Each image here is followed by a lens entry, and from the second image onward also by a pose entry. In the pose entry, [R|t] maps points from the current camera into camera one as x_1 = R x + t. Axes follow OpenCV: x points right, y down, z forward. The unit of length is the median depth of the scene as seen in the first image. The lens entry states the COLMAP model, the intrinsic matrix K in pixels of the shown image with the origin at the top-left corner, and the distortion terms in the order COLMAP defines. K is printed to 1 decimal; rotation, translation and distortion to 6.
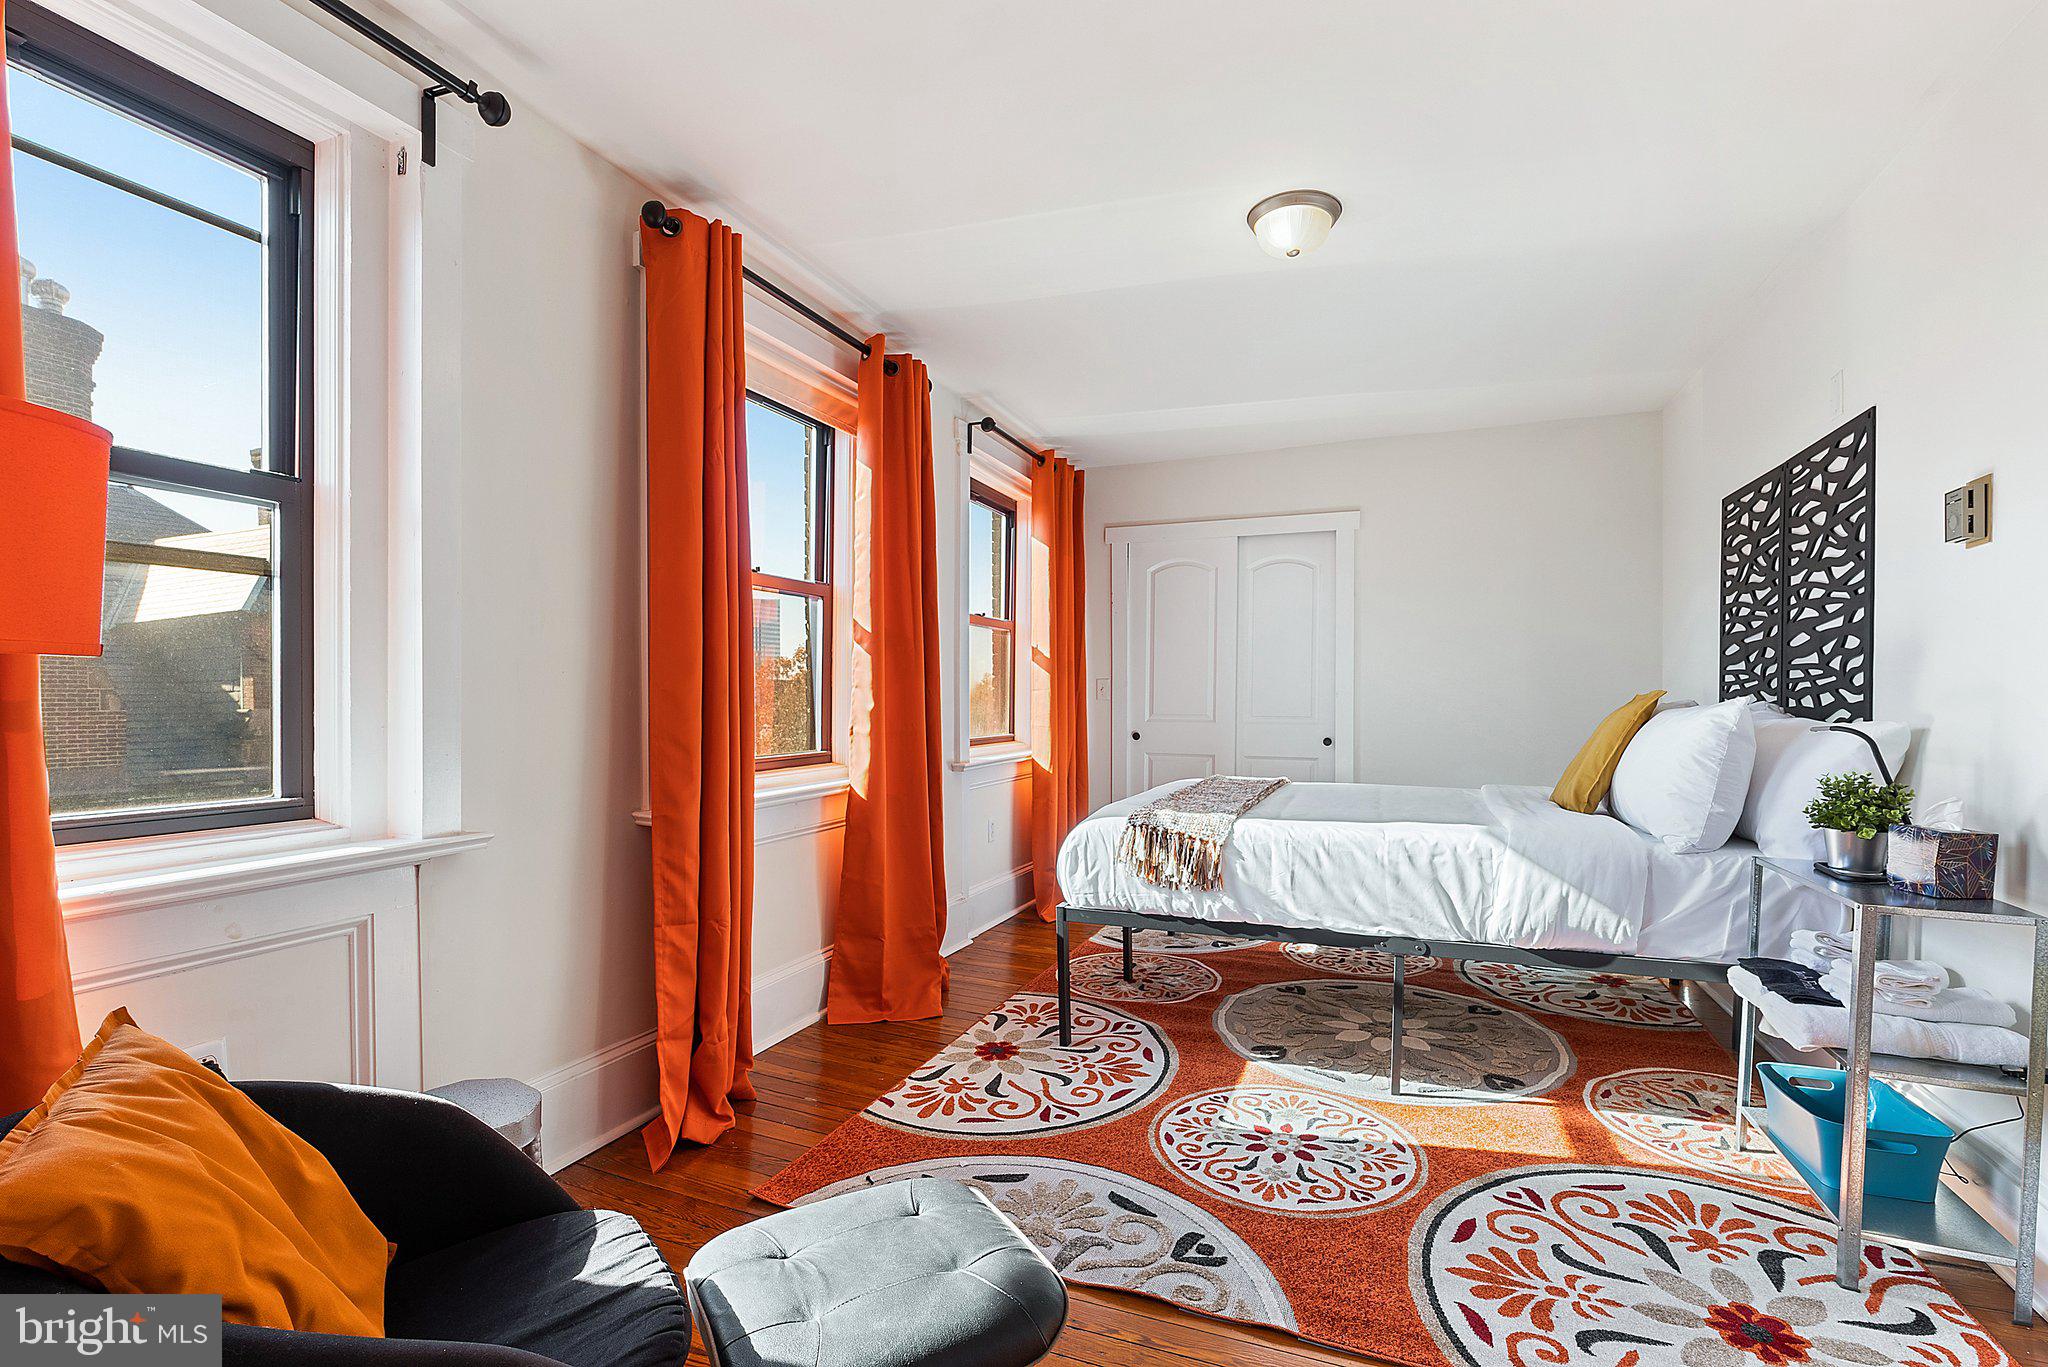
lens RADIAL K [[913.3, 0, 1051.8], [0, 913.3, 711.4], [0, 0, 1]] dist [-0.011845, 0.003794]
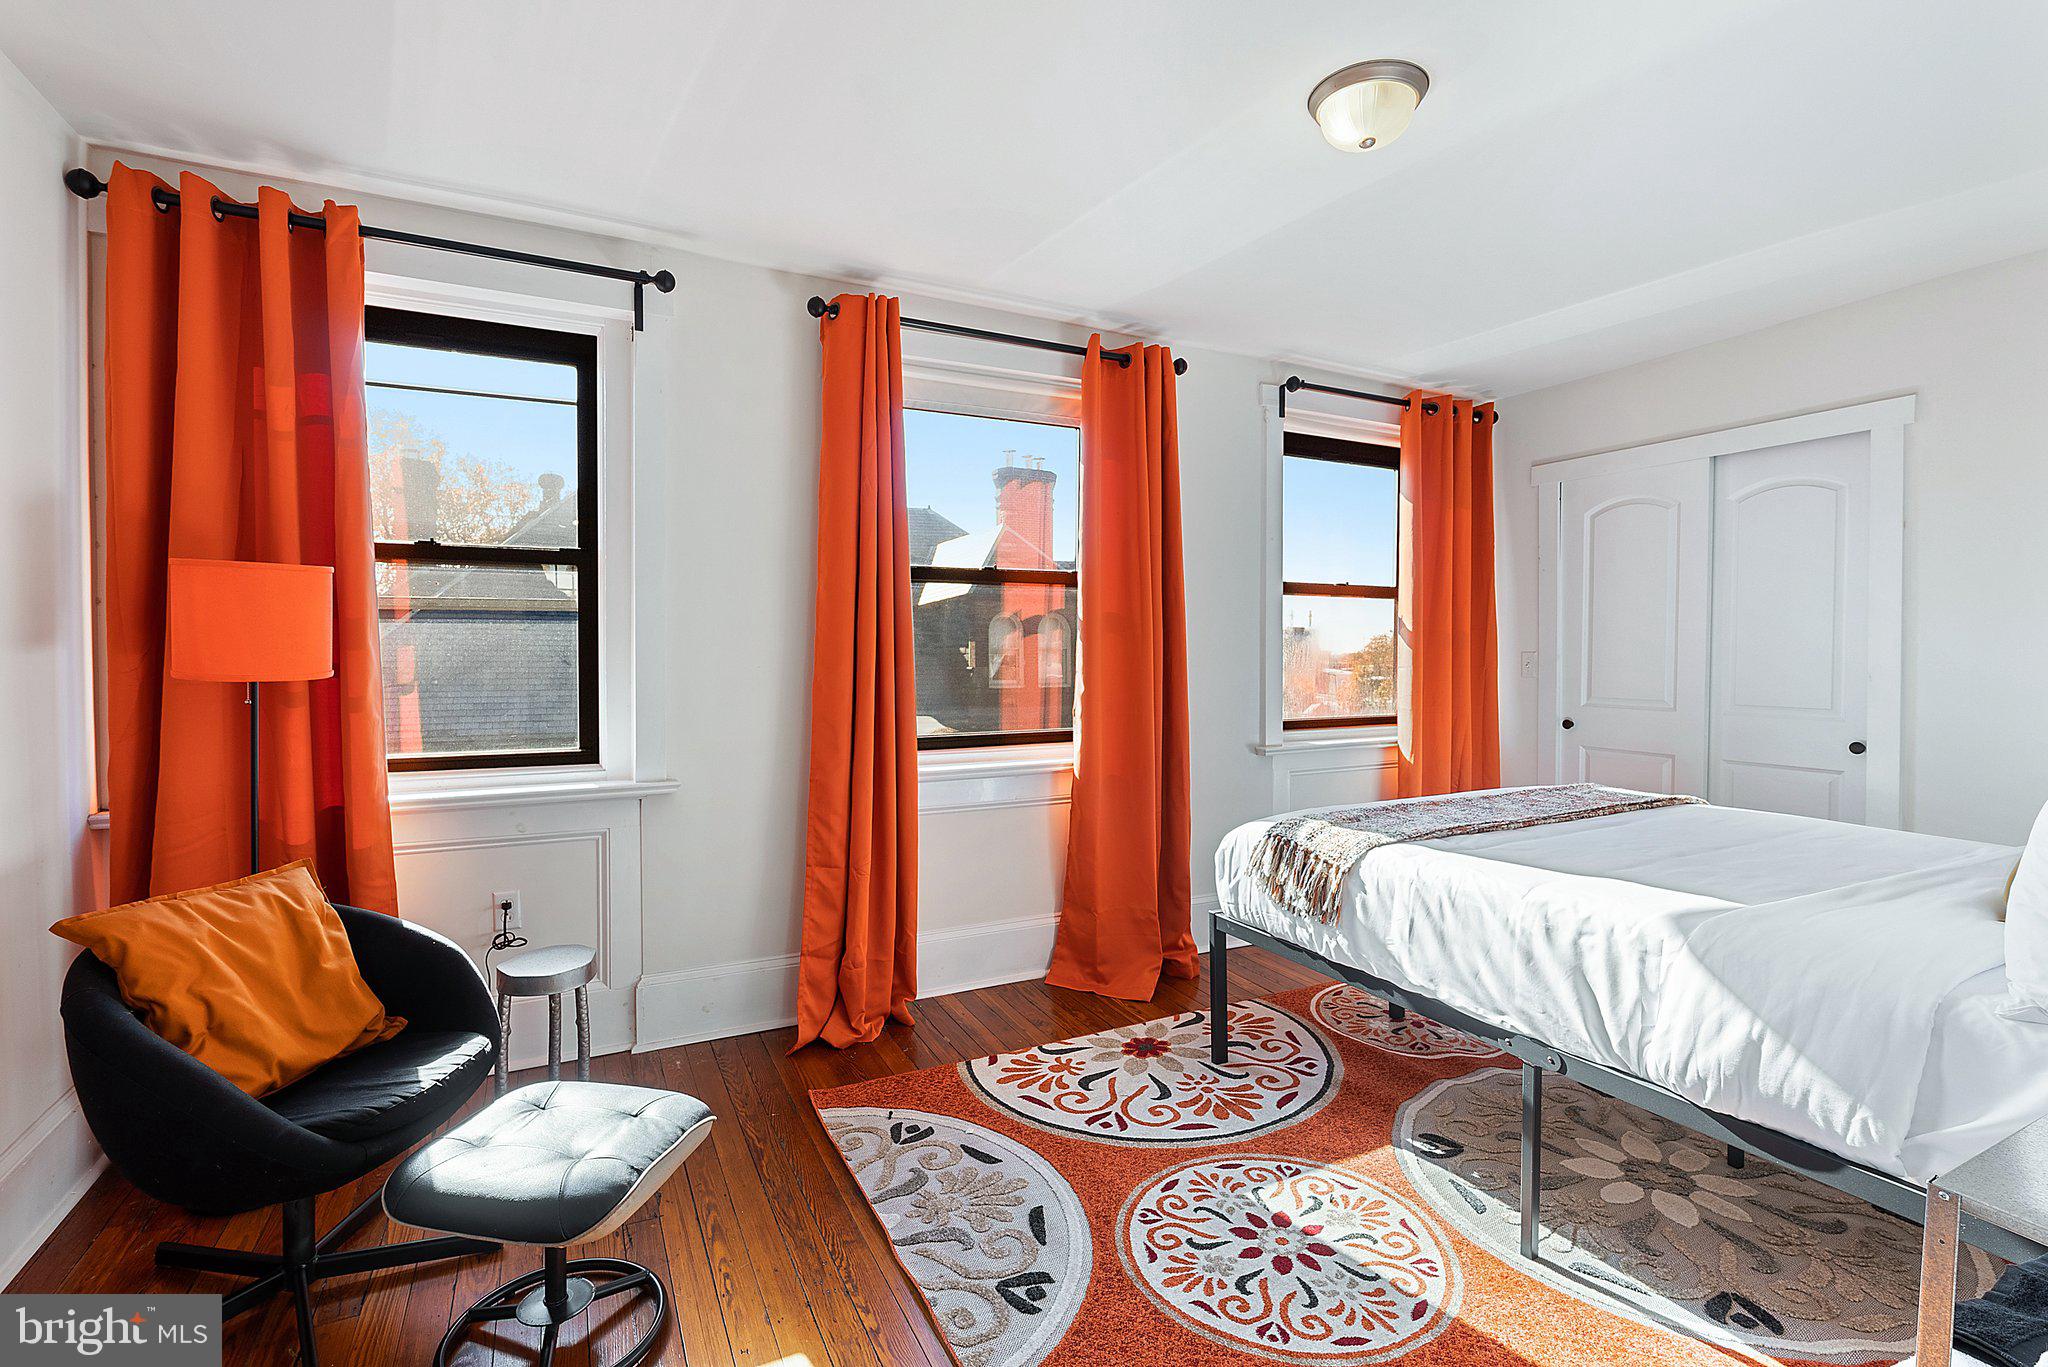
lens RADIAL K [[913.3, 0, 1022.8], [0, 913.3, 670.4], [0, 0, 1]] dist [-0.011845, 0.003794]
pose [[0.756439, 0.010614, -0.653978, 0.530018], [-0.010338, 0.999937, 0.004272, -0.039154], [0.653982, 0.003529, 0.756502, 0.192420]]
